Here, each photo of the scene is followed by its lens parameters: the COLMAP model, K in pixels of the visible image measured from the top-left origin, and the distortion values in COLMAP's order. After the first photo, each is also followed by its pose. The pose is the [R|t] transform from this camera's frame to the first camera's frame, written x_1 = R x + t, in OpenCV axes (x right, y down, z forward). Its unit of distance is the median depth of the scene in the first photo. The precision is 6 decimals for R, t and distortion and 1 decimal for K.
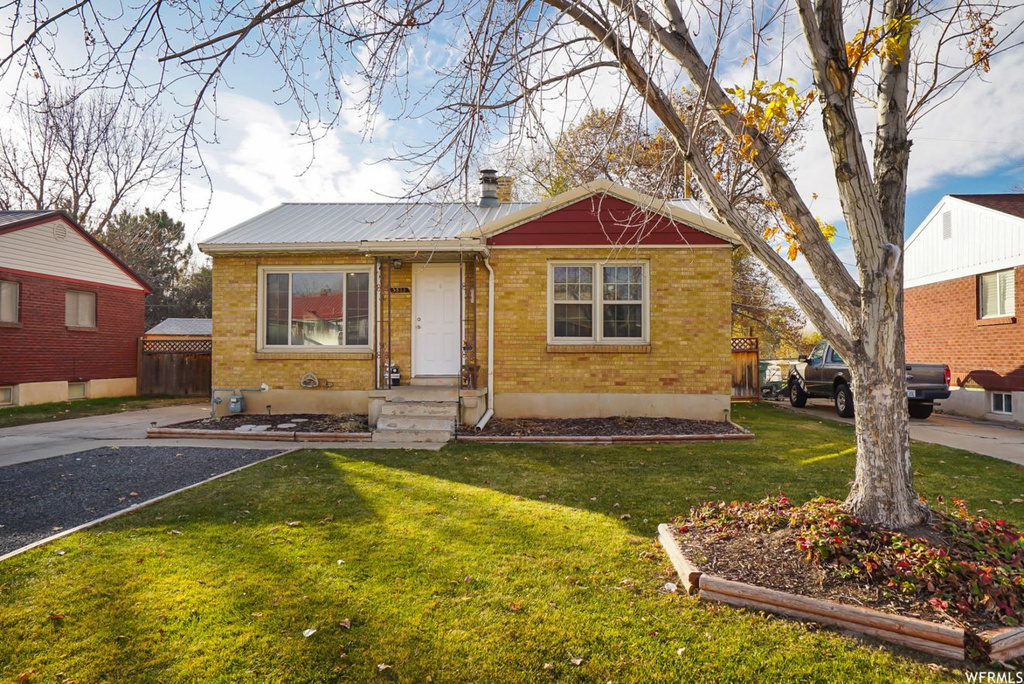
lens RADIAL K [[707.9, 0, 510.9], [0, 707.9, 345.1], [0, 0, 1]] dist [-0.001977, -0.000064]
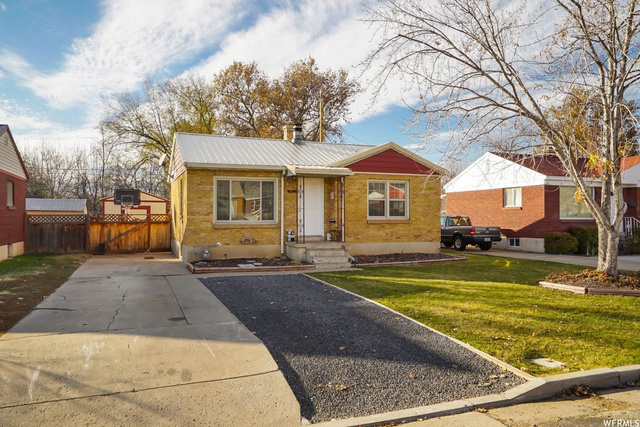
lens RADIAL K [[498.2, 0, 319.9], [0, 498.2, 213.6], [0, 0, 1]] dist [0.005140, 0.000560]
pose [[0.896932, 0.000016, 0.442168, -0.689143], [-0.002657, 0.999982, 0.005353, -0.025326], [-0.442160, -0.005976, 0.896916, -0.239388]]
